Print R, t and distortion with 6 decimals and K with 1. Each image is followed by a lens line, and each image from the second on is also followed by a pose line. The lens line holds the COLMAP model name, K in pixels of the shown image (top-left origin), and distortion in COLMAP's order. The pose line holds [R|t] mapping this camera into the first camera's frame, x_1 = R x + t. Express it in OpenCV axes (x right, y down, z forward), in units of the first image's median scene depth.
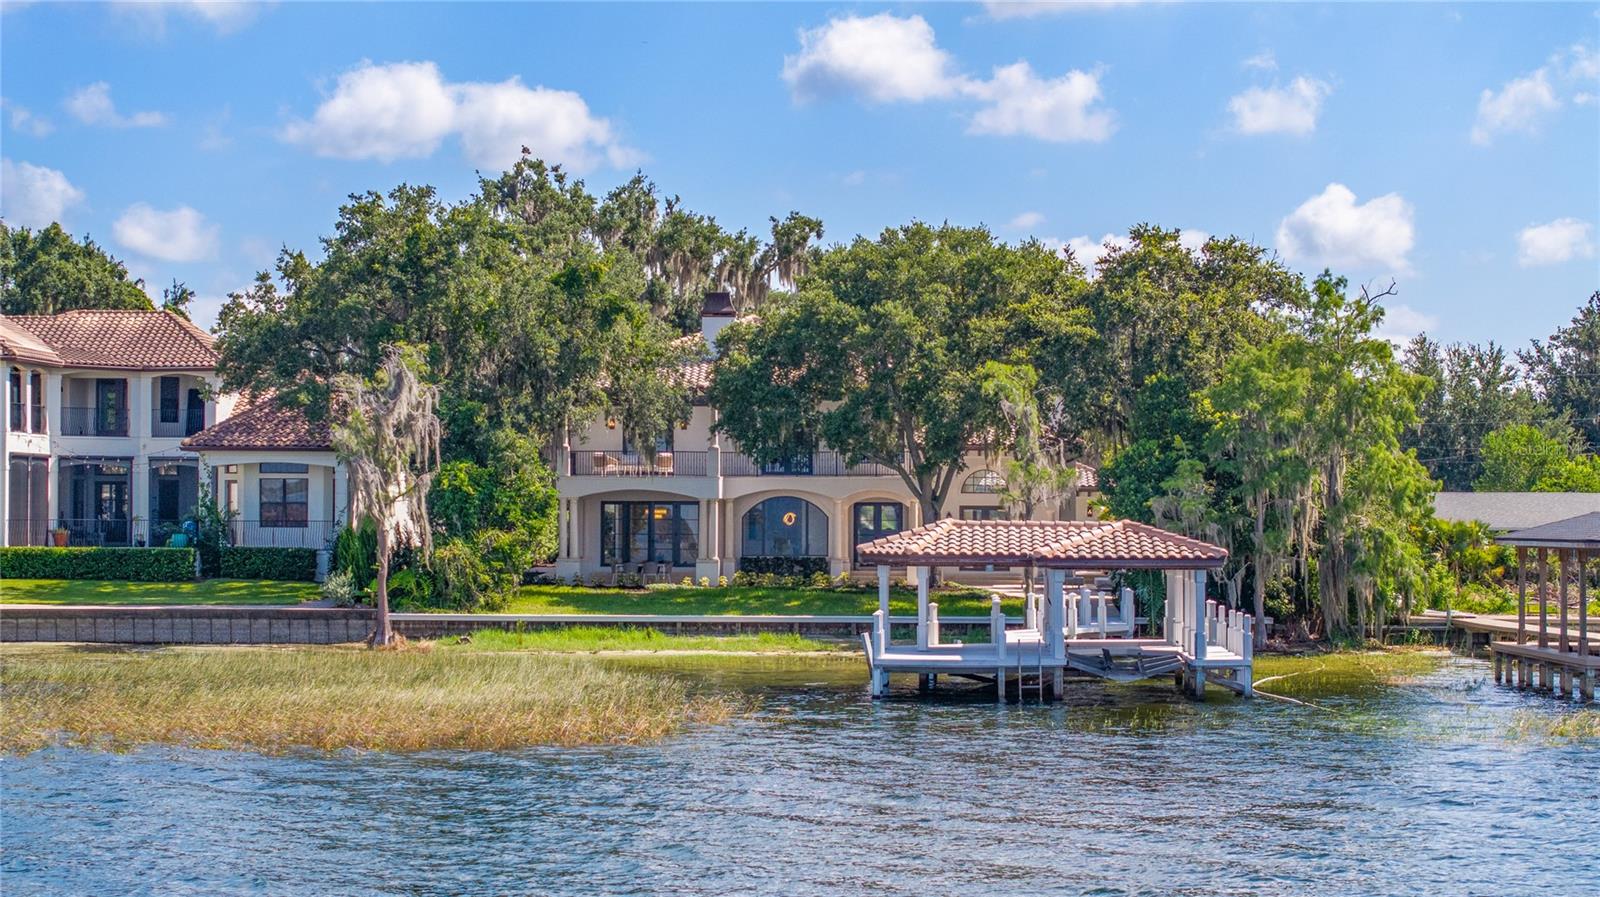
lens RADIAL K [[3265.2, 0, 800.0], [0, 3265.2, 448.5], [0, 0, 1]] dist [-0.019122, 0.043827]
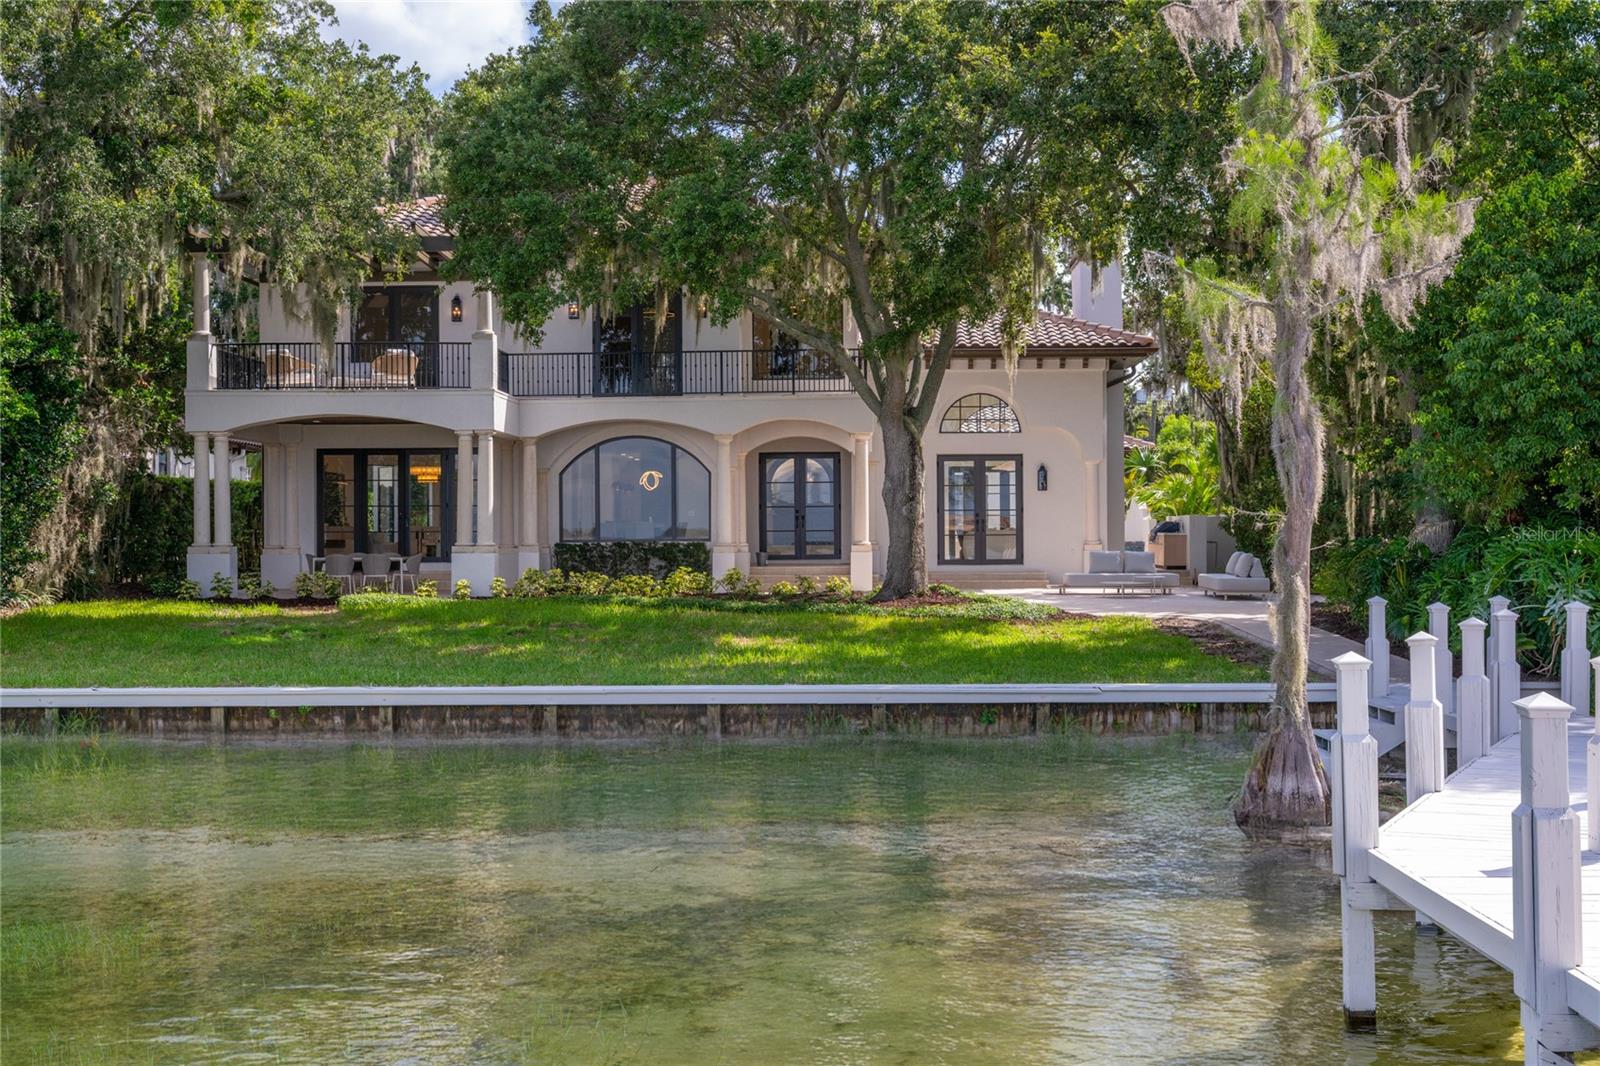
lens RADIAL K [[1877.5, 0, 800.0], [0, 1877.5, 533.0], [0, 0, 1]] dist [0.000695, -0.000583]
pose [[0.999878, -0.008128, 0.013309, 0.022875], [0.007935, 0.999863, 0.014528, 0.031176], [-0.013425, -0.014421, 0.999806, 0.778566]]
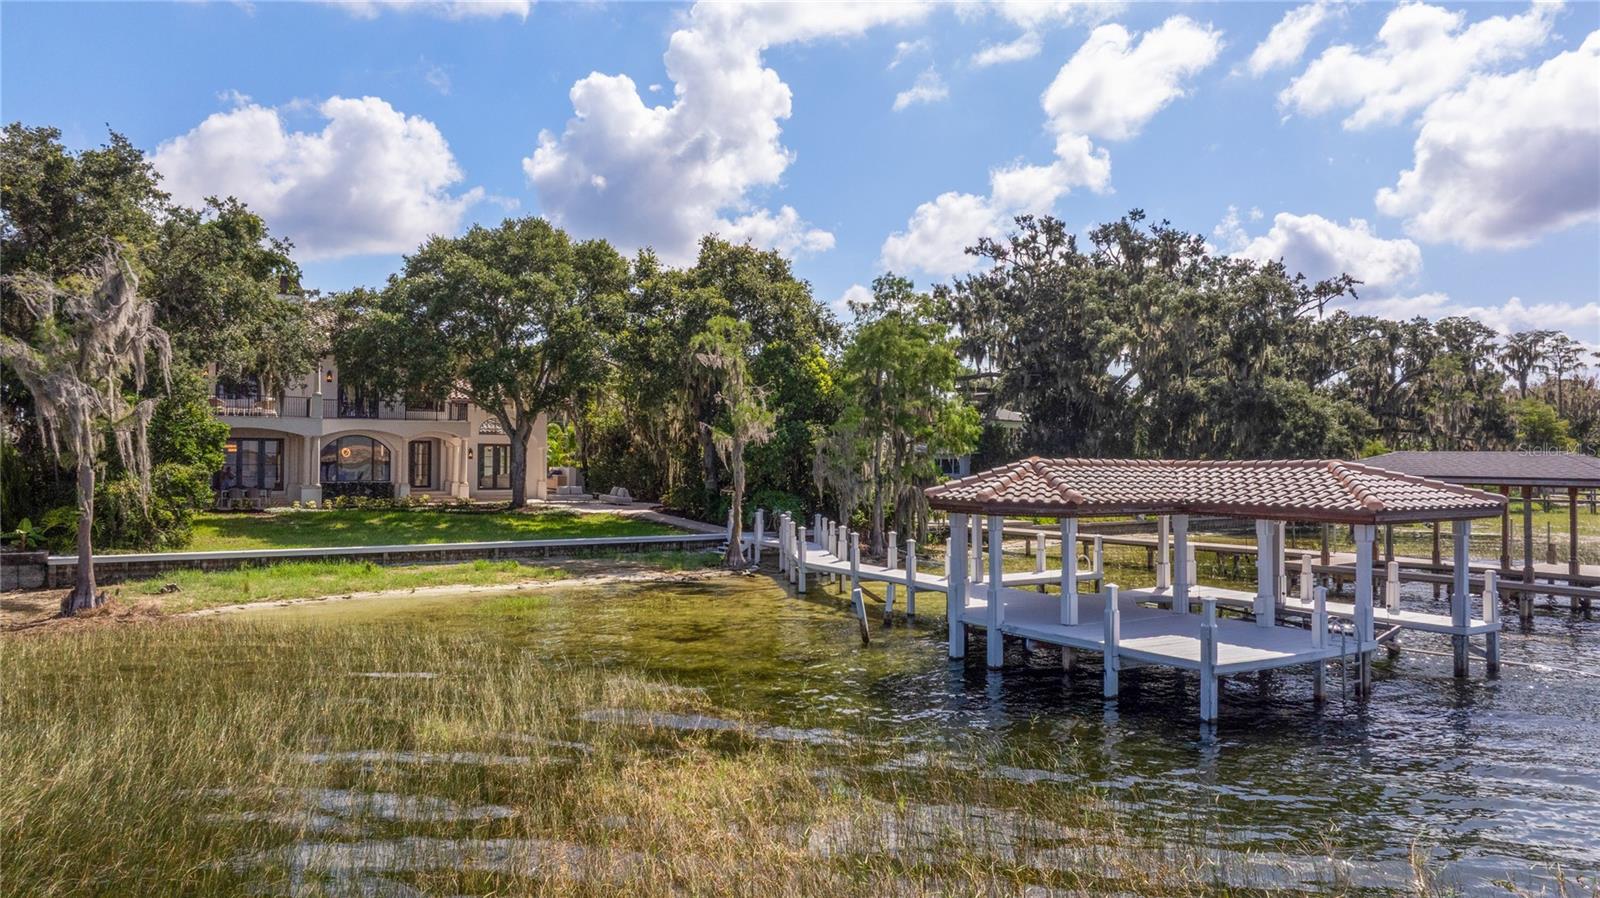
lens RADIAL K [[1153.5, 0, 800.0], [0, 1153.5, 449.0], [0, 0, 1]] dist [0.003196, 0.002598]
pose [[0.831655, 0.005975, 0.555260, -0.128958], [-0.016876, 0.999752, 0.014517, 0.012243], [-0.555035, -0.021444, 0.831550, 0.606804]]
